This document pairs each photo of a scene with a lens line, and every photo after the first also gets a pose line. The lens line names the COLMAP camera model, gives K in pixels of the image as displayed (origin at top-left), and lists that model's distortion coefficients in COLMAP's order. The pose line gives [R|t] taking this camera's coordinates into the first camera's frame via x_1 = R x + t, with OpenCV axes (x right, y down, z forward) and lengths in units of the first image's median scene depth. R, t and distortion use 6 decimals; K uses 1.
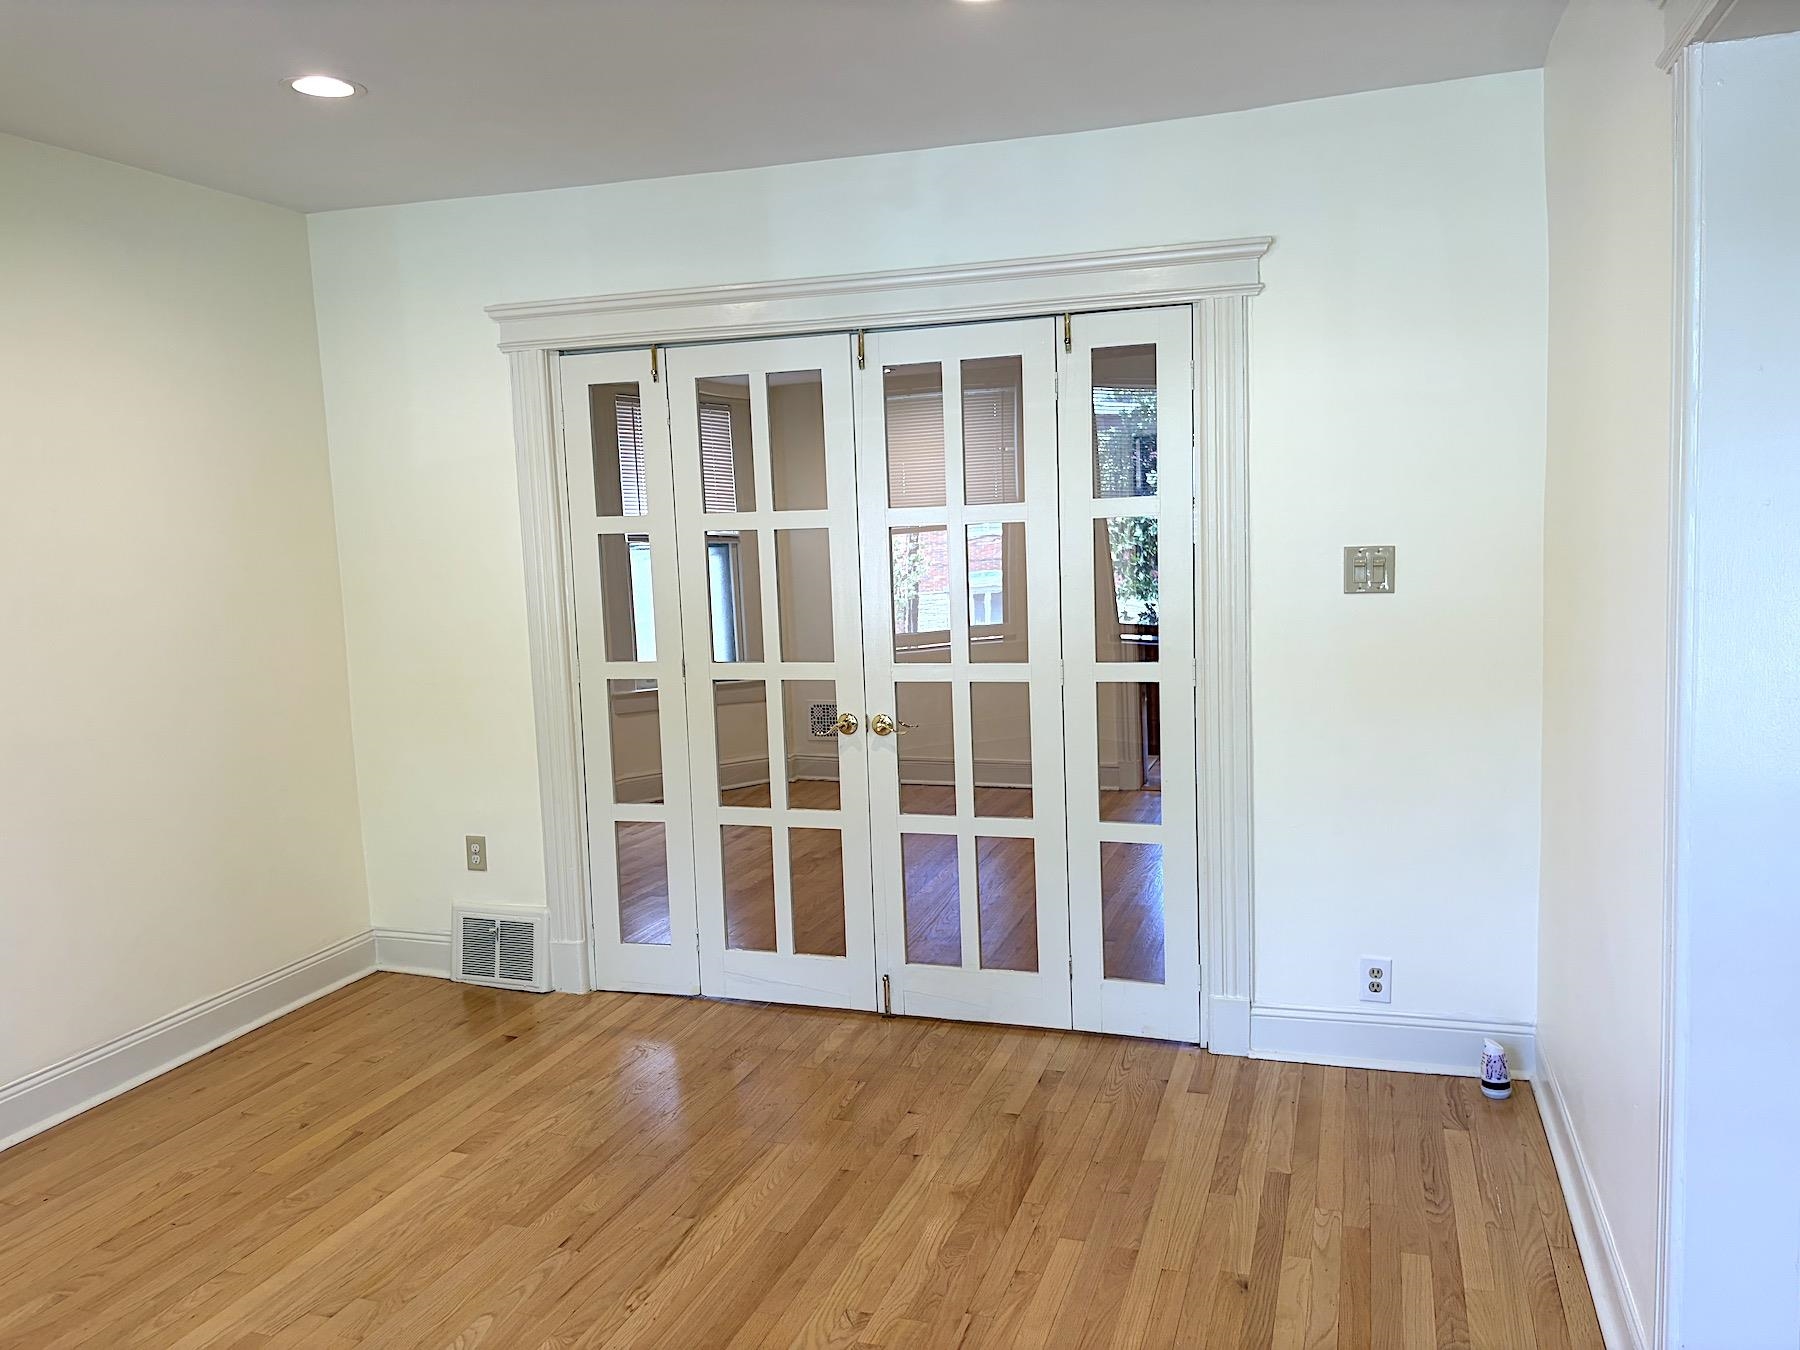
lens RADIAL K [[1362.4, 0, 921.2], [0, 1362.4, 677.4], [0, 0, 1]] dist [0.042719, -0.052002]
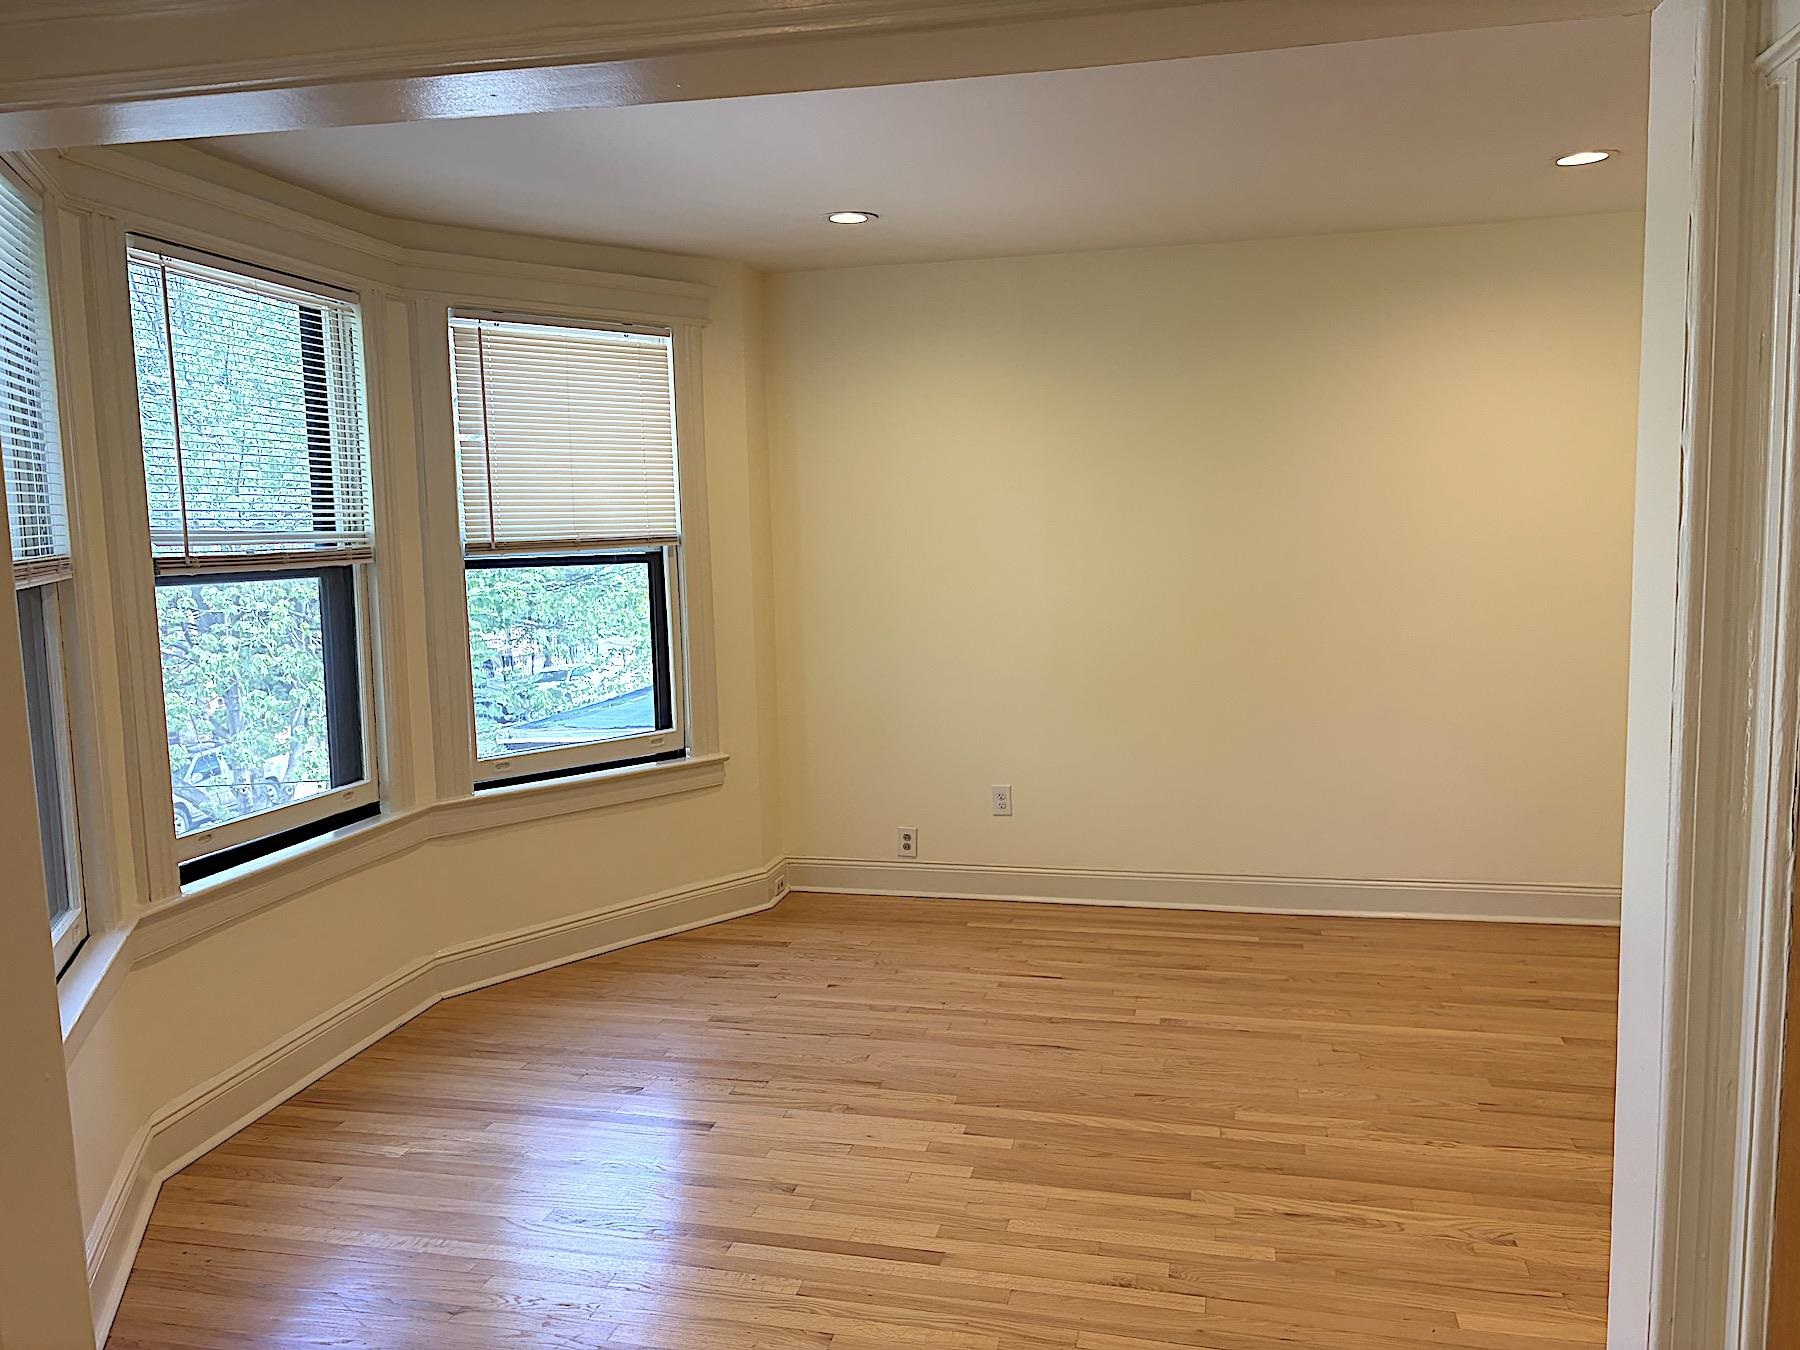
lens RADIAL K [[1362.4, 0, 921.2], [0, 1362.4, 677.4], [0, 0, 1]] dist [0.042719, -0.052002]
pose [[0.108879, 0.145355, -0.983370, 0.810113], [-0.102421, 0.985627, 0.134349, -0.074862], [0.988765, 0.086090, 0.122201, 0.306205]]
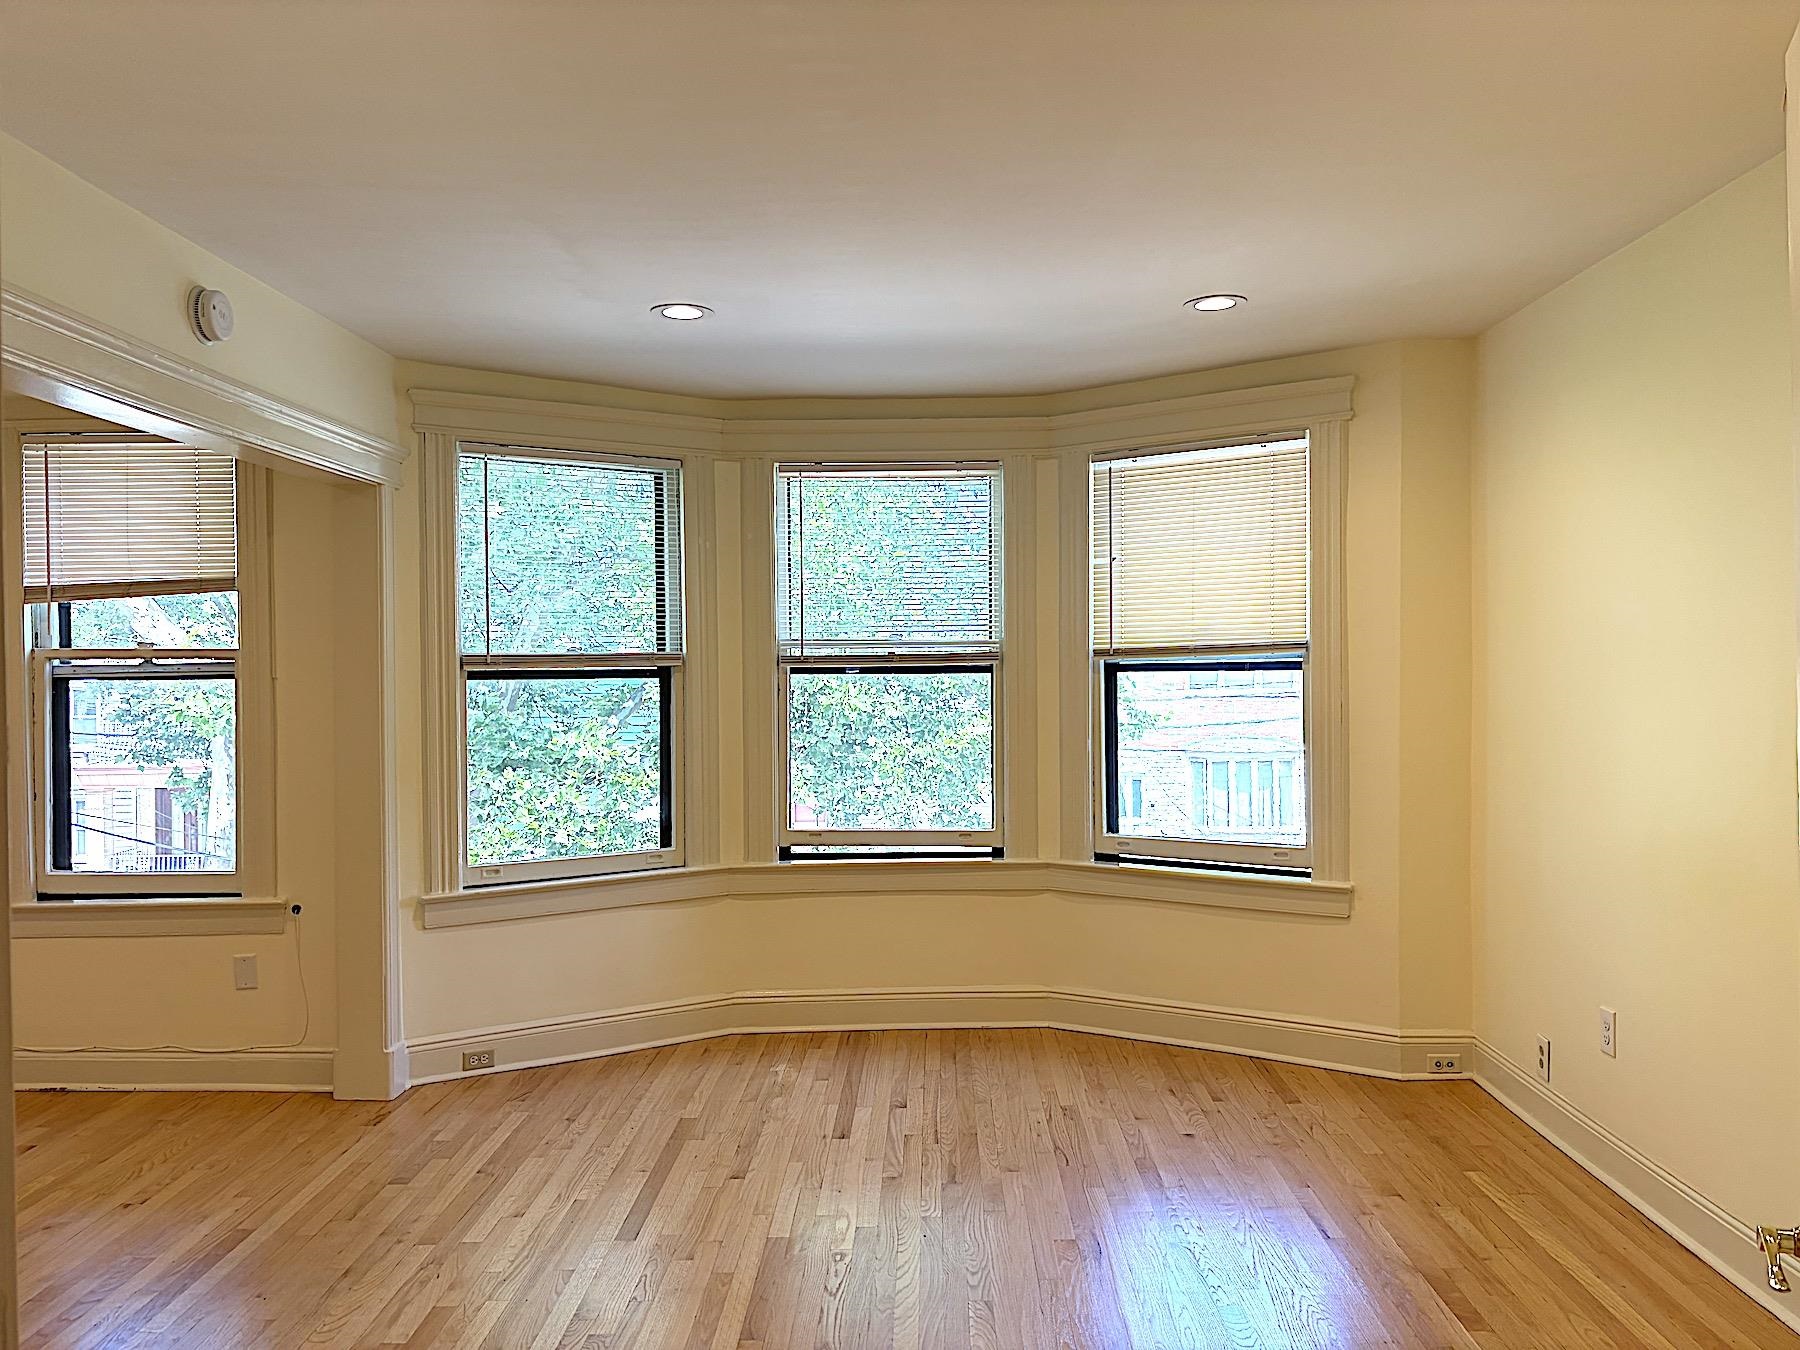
lens RADIAL K [[1362.4, 0, 921.2], [0, 1362.4, 677.4], [0, 0, 1]] dist [0.042719, -0.052002]
pose [[-0.951978, 0.050159, -0.302030, 0.022494], [0.010641, 0.991314, 0.131089, -0.164093], [0.305982, 0.121579, -0.944242, 1.568643]]
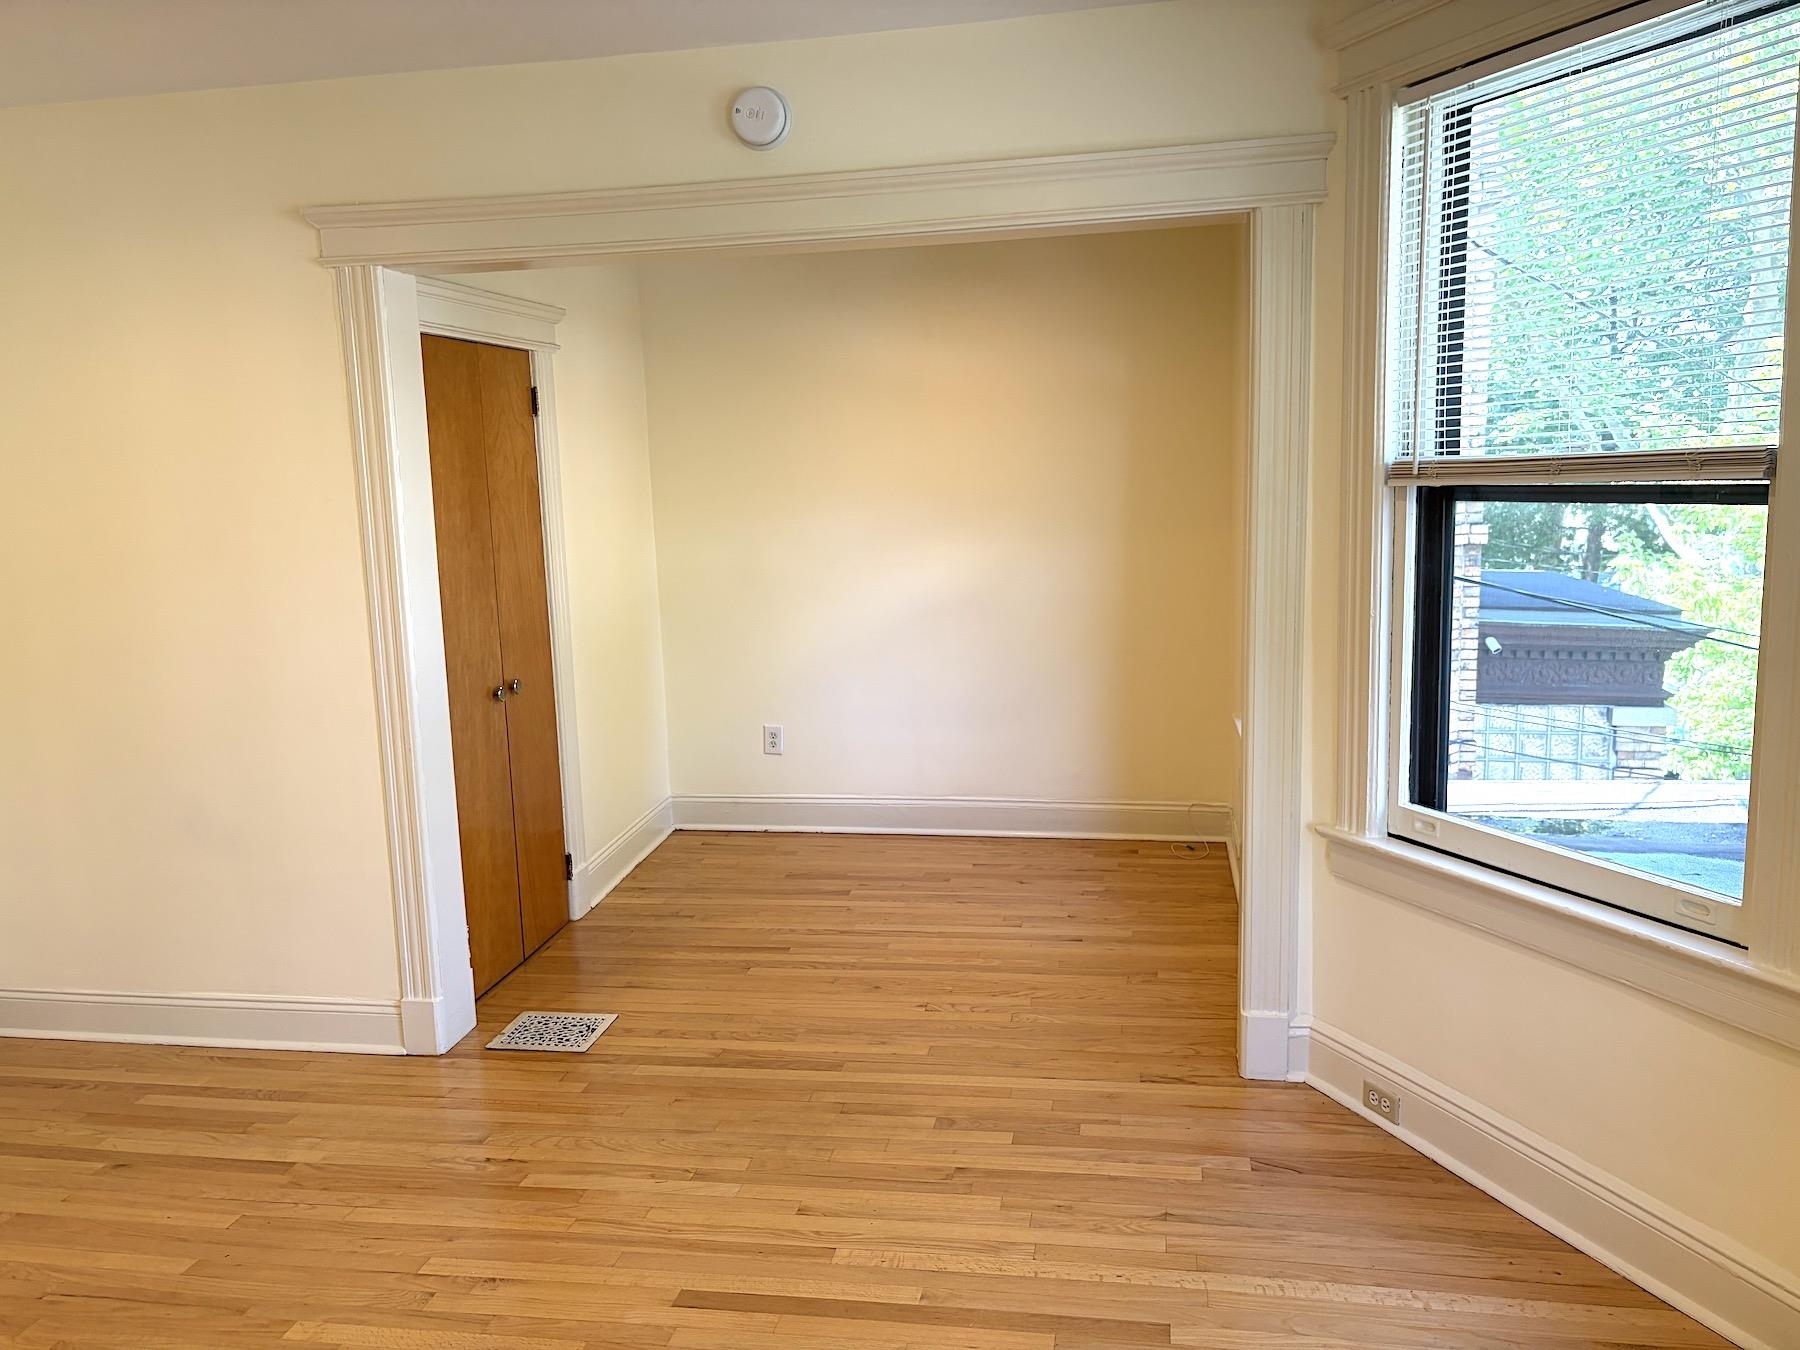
lens RADIAL K [[1333.7, 0, 907.7], [0, 1333.7, 668.2], [0, 0, 1]] dist [0.171959, -0.468692]
pose [[-0.137203, -0.093590, 0.986112, -0.865792], [0.150711, 0.981963, 0.114166, -0.004122], [-0.979010, 0.164282, -0.120624, 0.369109]]
